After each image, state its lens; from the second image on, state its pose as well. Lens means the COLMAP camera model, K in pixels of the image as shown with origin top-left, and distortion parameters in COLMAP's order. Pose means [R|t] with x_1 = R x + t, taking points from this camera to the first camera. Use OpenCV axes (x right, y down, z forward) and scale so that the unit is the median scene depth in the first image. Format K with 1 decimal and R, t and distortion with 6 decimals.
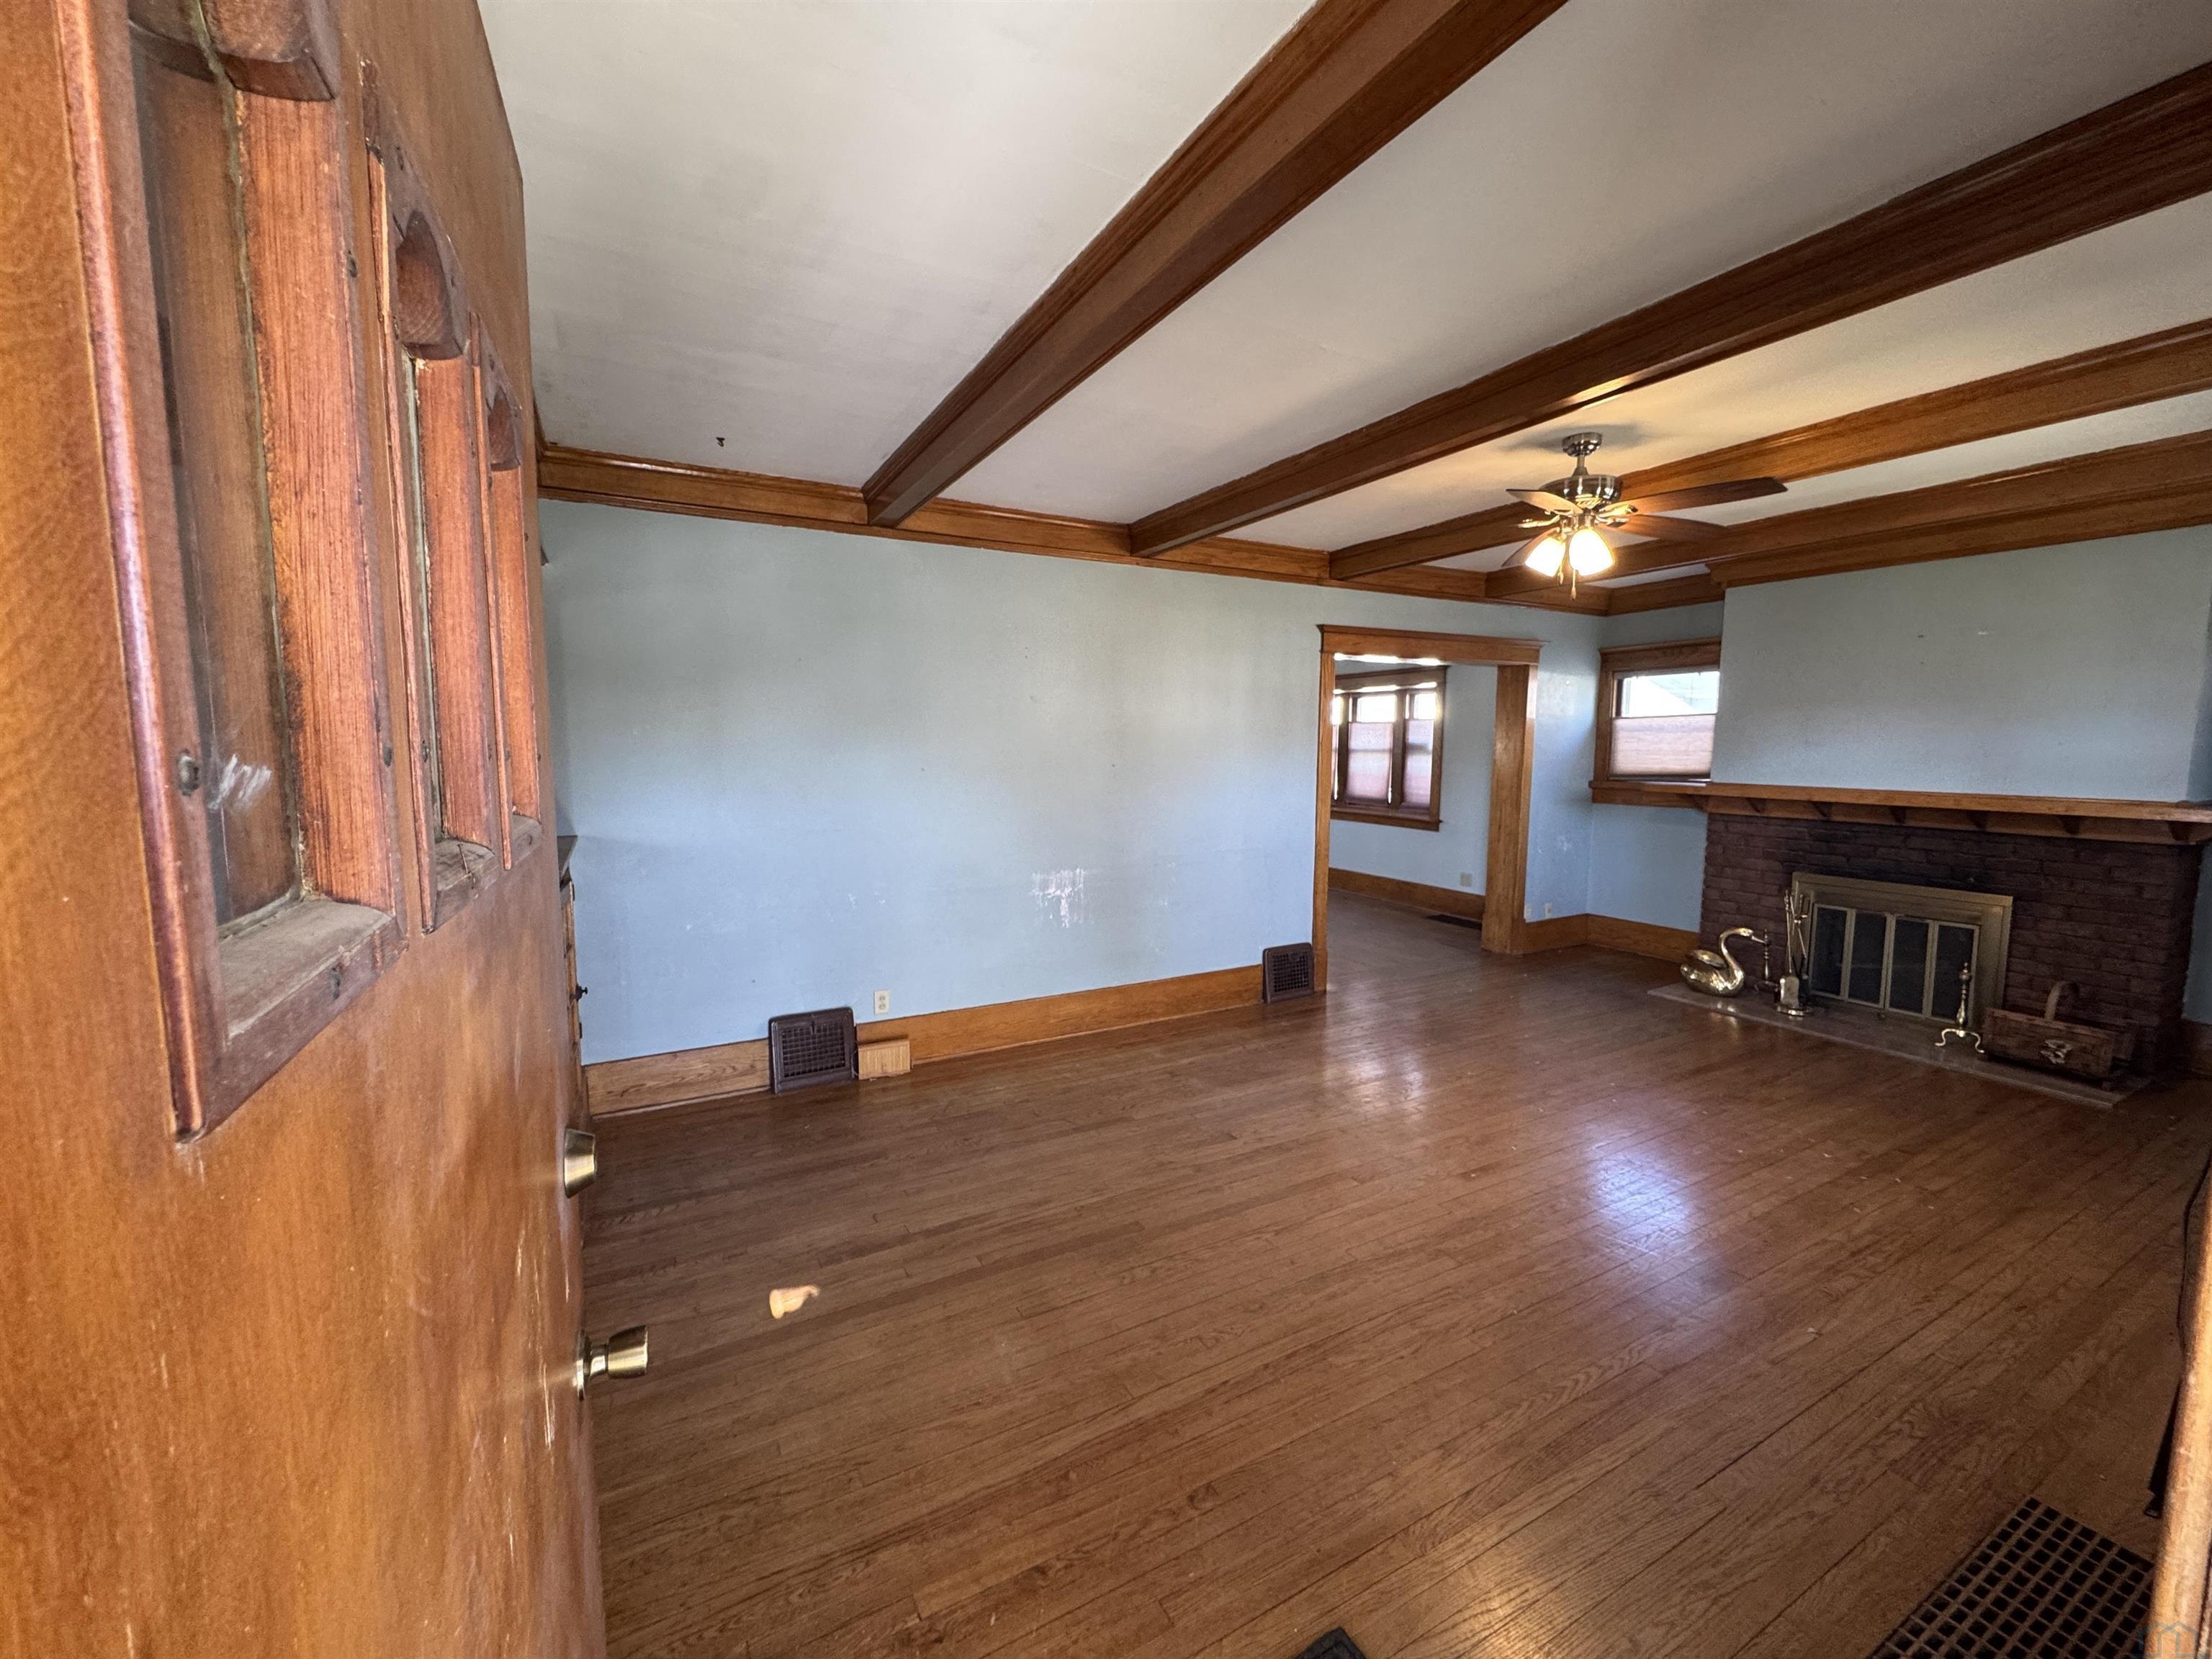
lens RADIAL K [[885.7, 0, 1102.7], [0, 885.7, 820.0], [0, 0, 1]] dist [-0.004867, -0.000160]
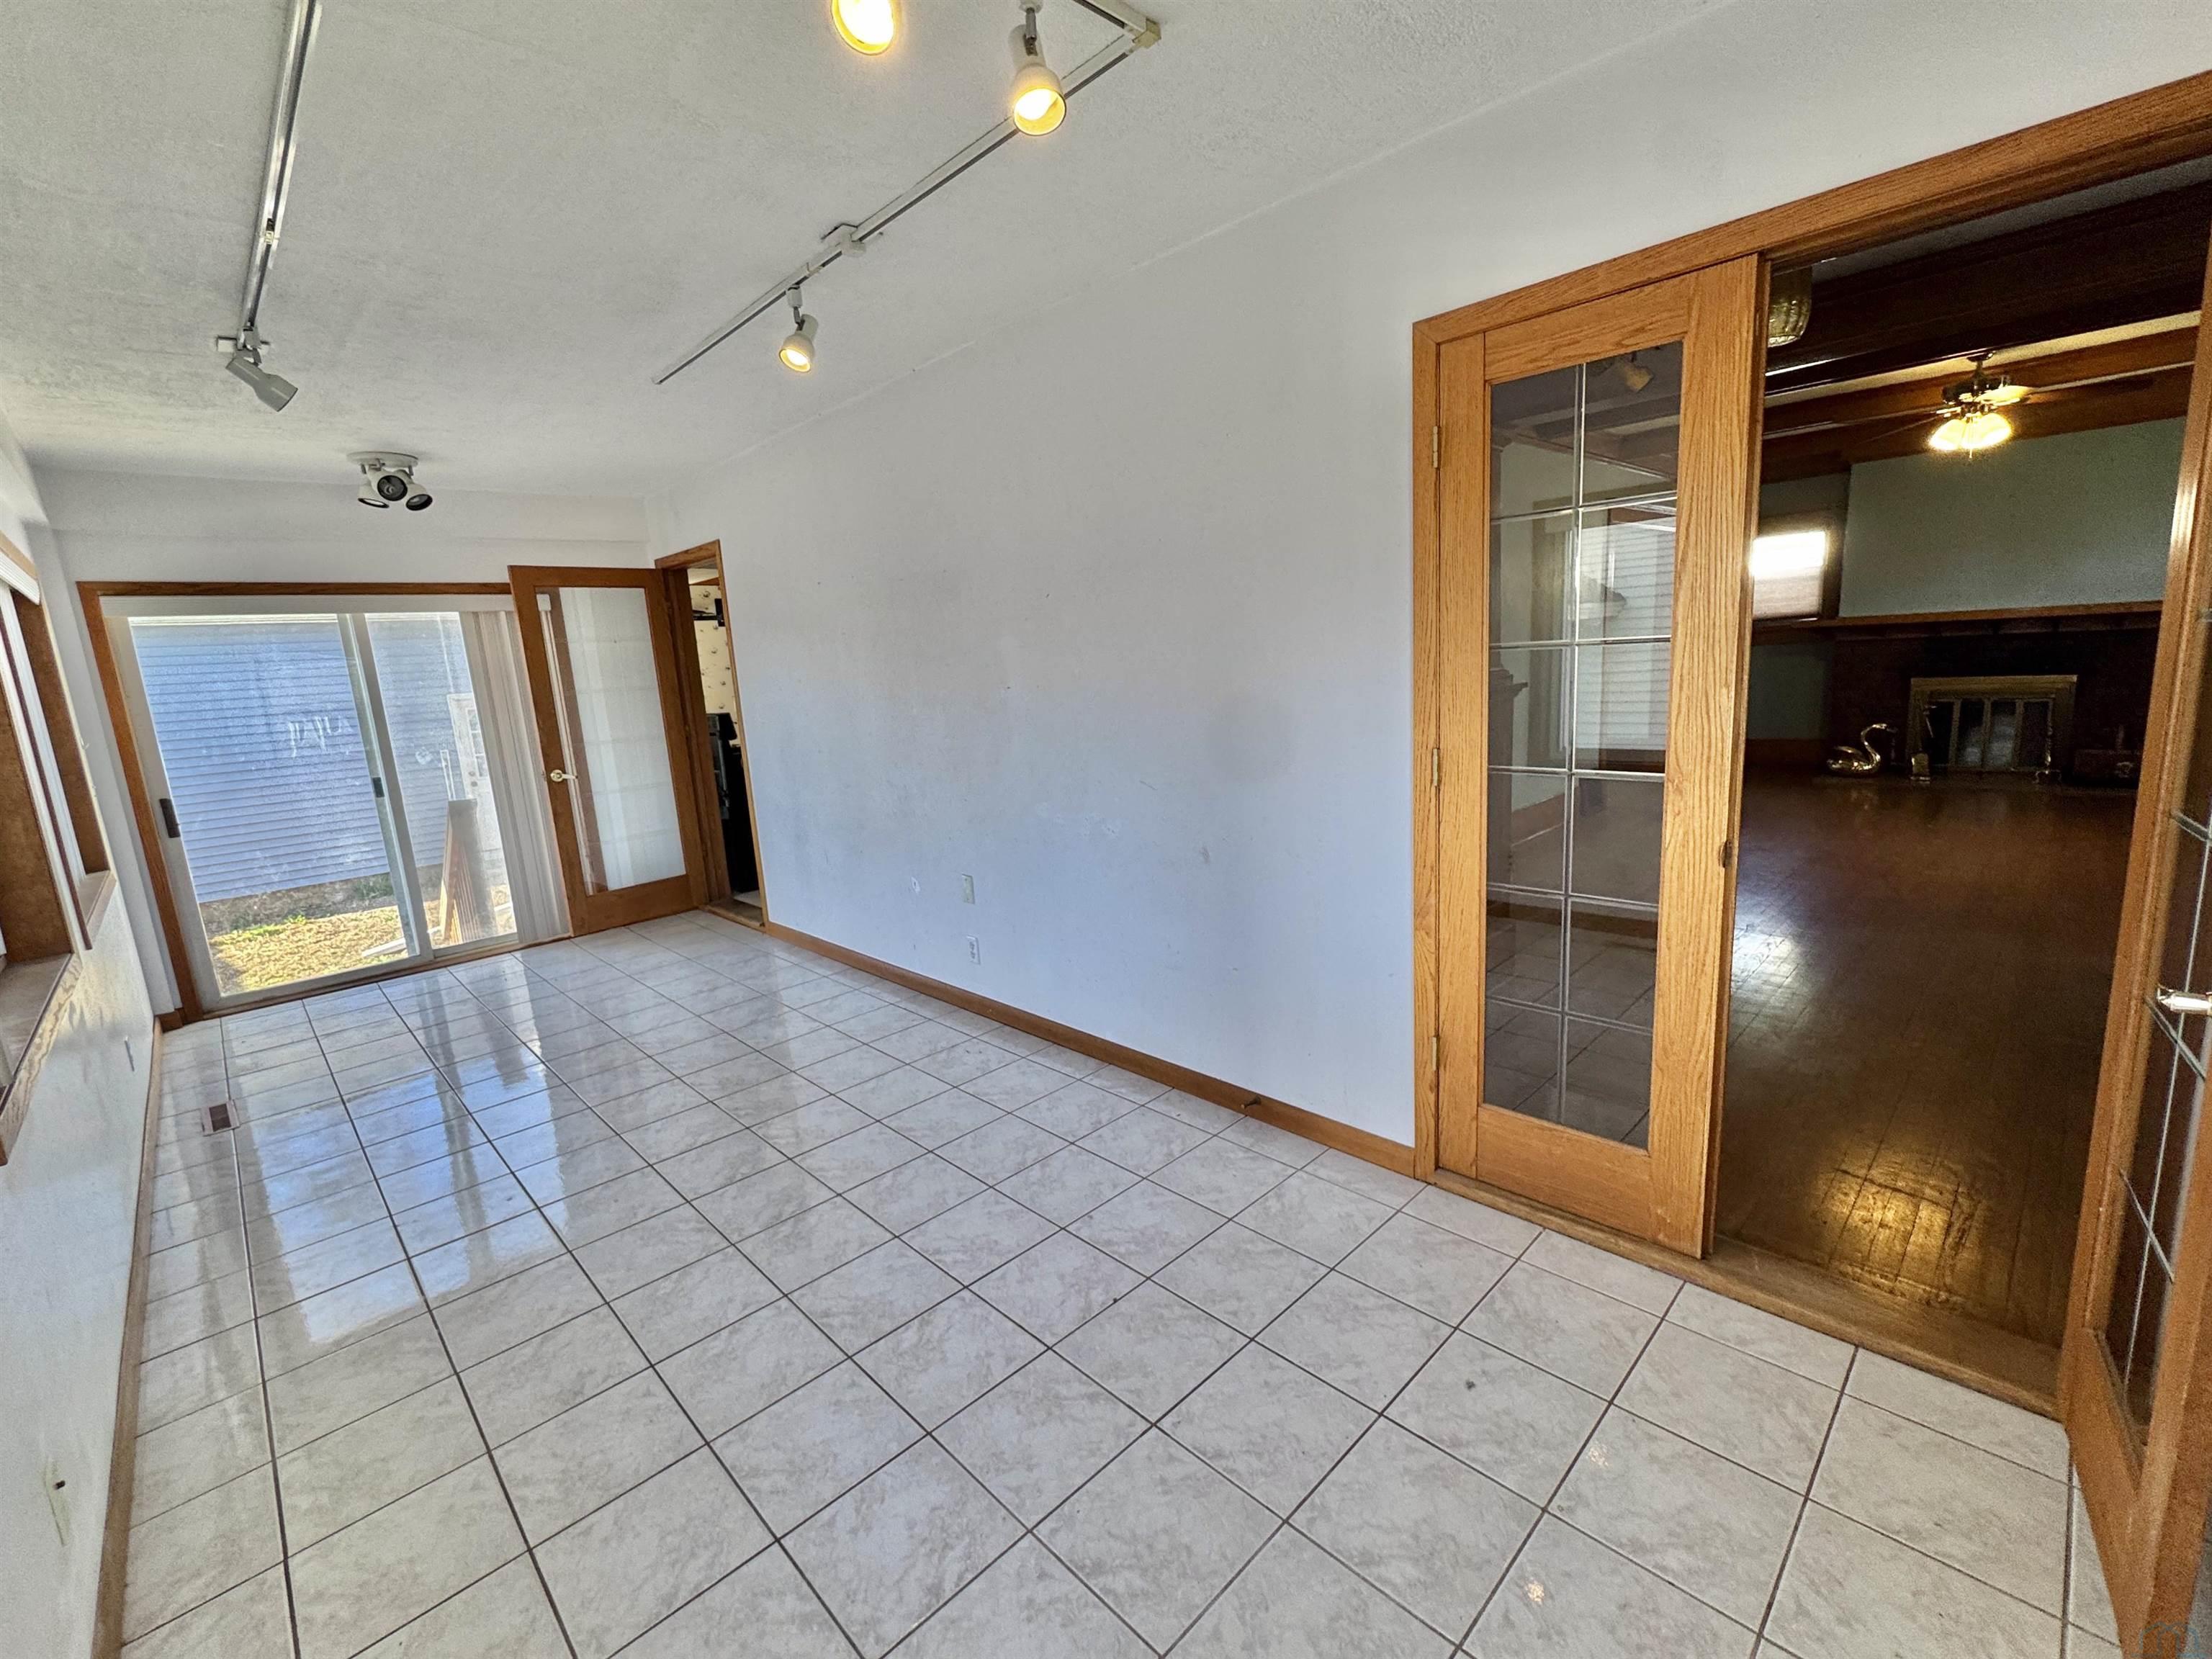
lens RADIAL K [[940.2, 0, 1110.3], [0, 940.2, 841.7], [0, 0, 1]] dist [-0.008887, -0.000023]
pose [[0.961650, -0.111031, 0.250802, -0.892097], [0.087560, 0.990829, 0.102912, 0.060019], [-0.259929, -0.077005, 0.962553, -0.089292]]
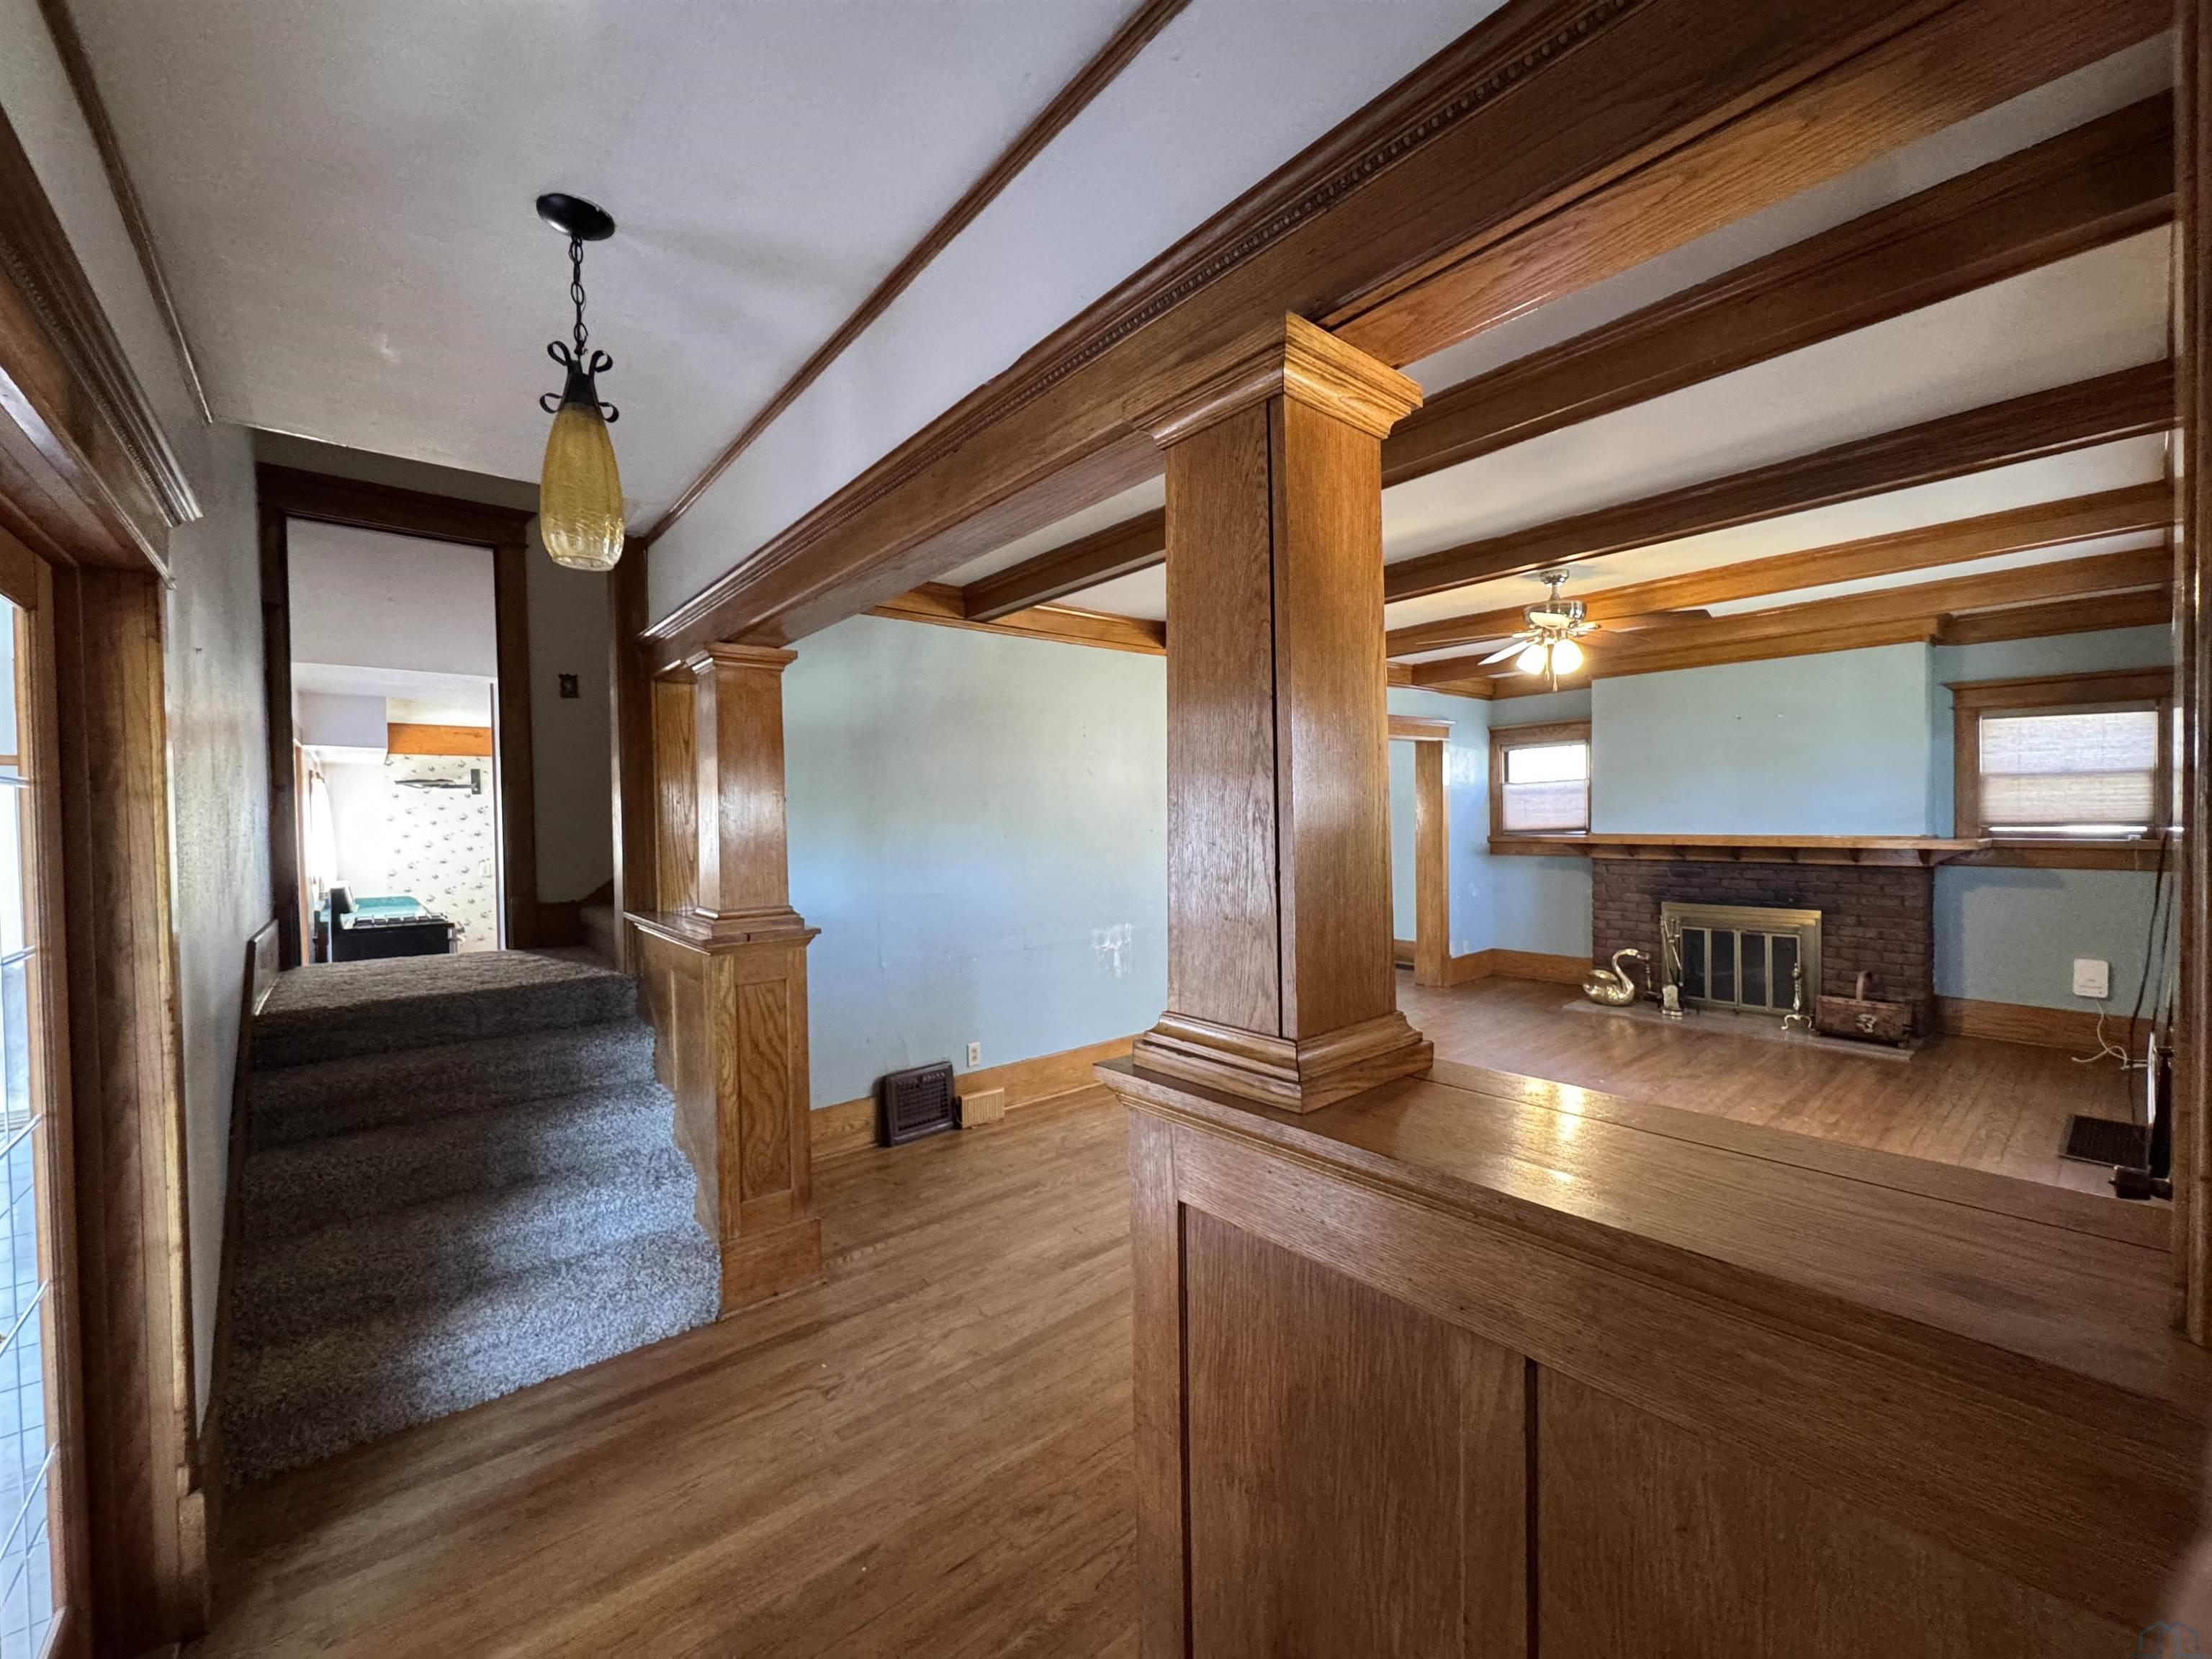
lens RADIAL K [[885.7, 0, 1112.9], [0, 885.7, 824.3], [0, 0, 1]] dist [-0.004867, -0.000160]
pose [[0.978636, -0.023466, 0.204256, -0.273663], [0.039558, 0.996394, -0.075062, 0.013659], [-0.201758, 0.081538, 0.976036, -0.095133]]
